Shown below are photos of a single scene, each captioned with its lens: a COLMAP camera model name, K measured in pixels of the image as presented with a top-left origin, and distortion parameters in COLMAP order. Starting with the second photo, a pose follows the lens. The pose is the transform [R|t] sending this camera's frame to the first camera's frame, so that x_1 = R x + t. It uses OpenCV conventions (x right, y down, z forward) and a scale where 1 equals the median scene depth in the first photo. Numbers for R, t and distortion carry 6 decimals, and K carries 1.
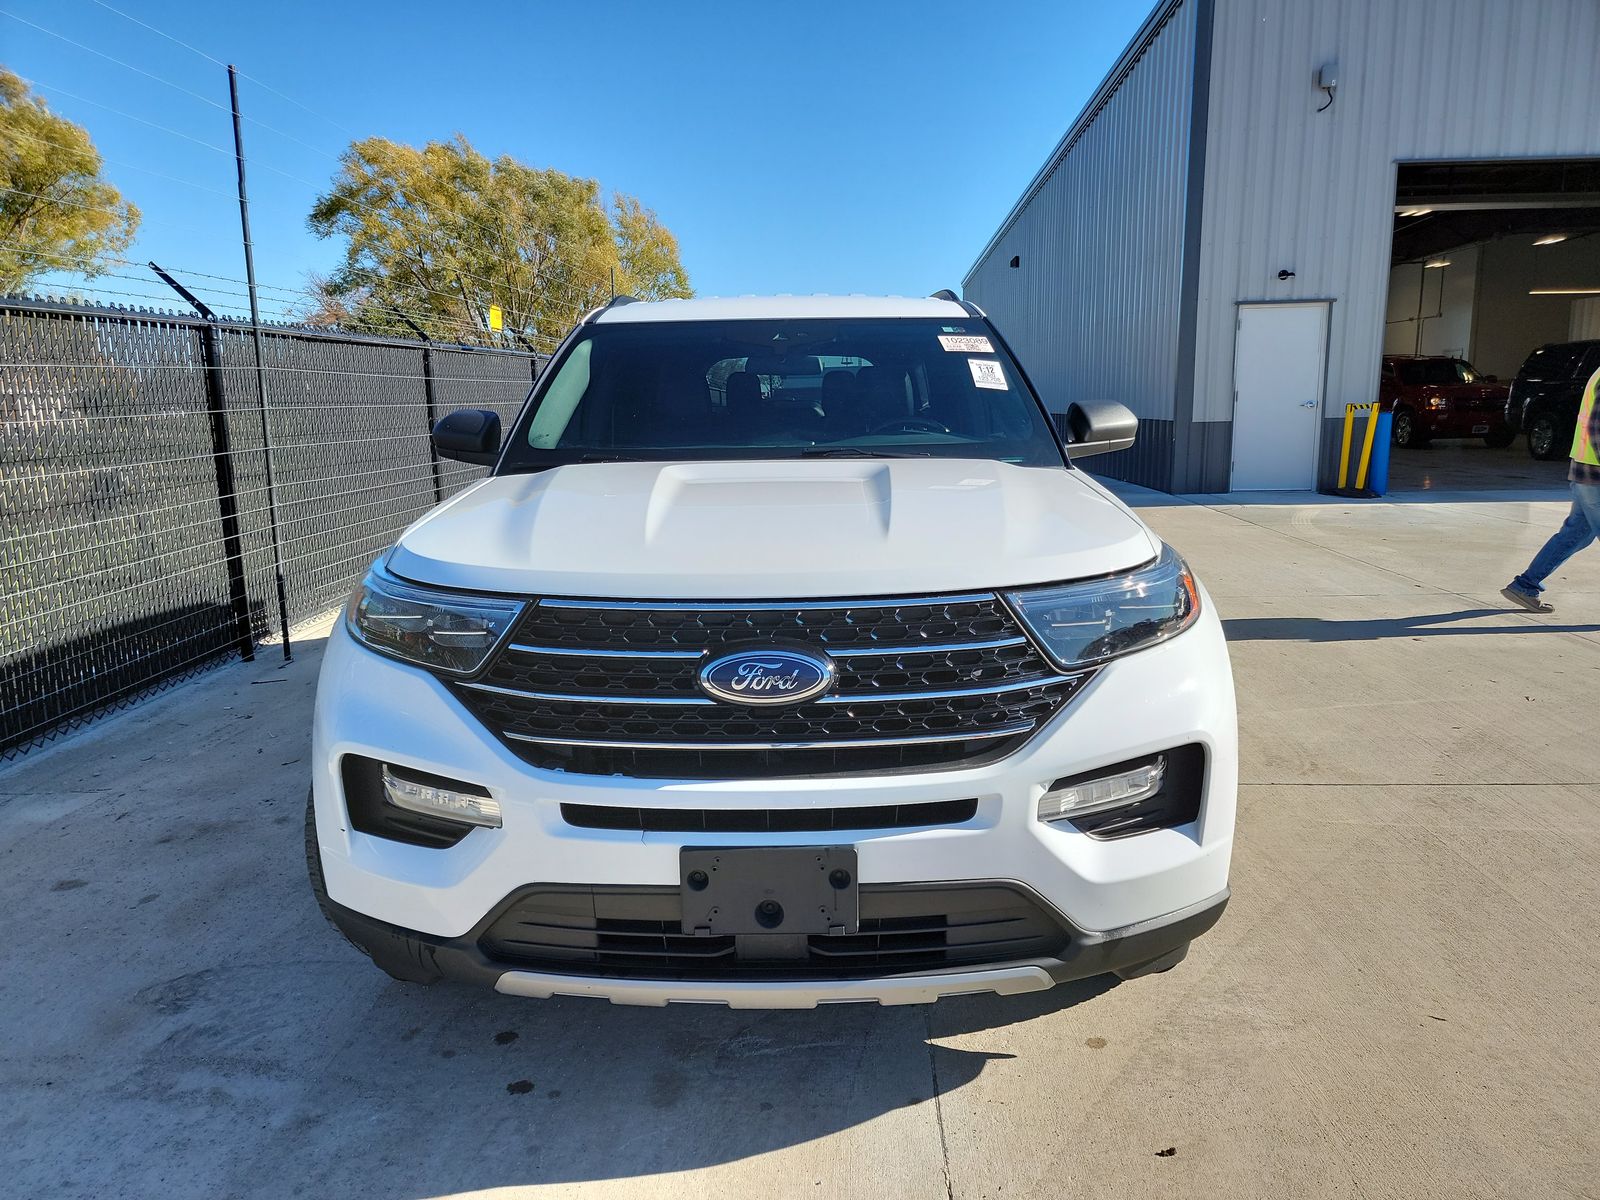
lens RADIAL K [[1104.2, 0, 799.5], [0, 1104.2, 600.1], [0, 0, 1]] dist [0.016999, -0.014428]
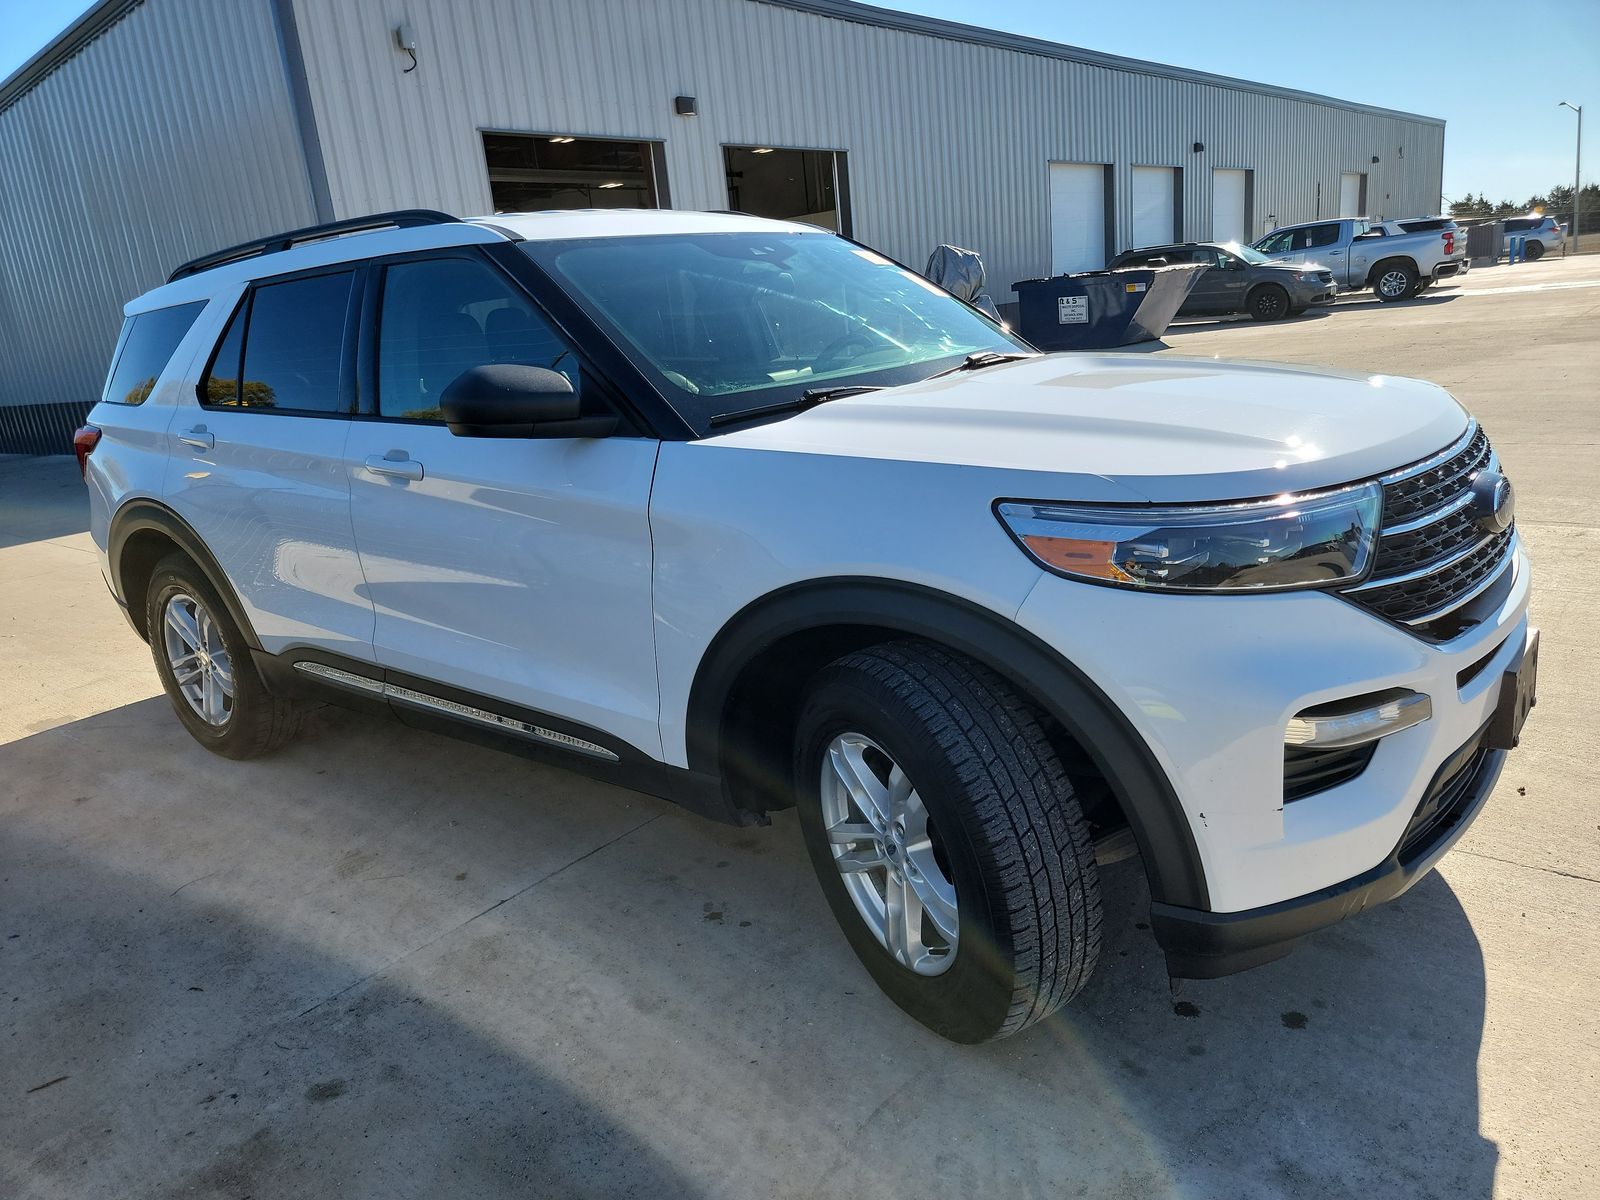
lens RADIAL K [[1104.2, 0, 802.1], [0, 1104.2, 598.4], [0, 0, 1]] dist [0.016999, -0.014428]
pose [[0.614496, -0.237462, 0.752334, -0.188586], [0.222617, 0.967064, 0.123408, -0.019400], [-0.756859, 0.091649, 0.647120, 0.112206]]
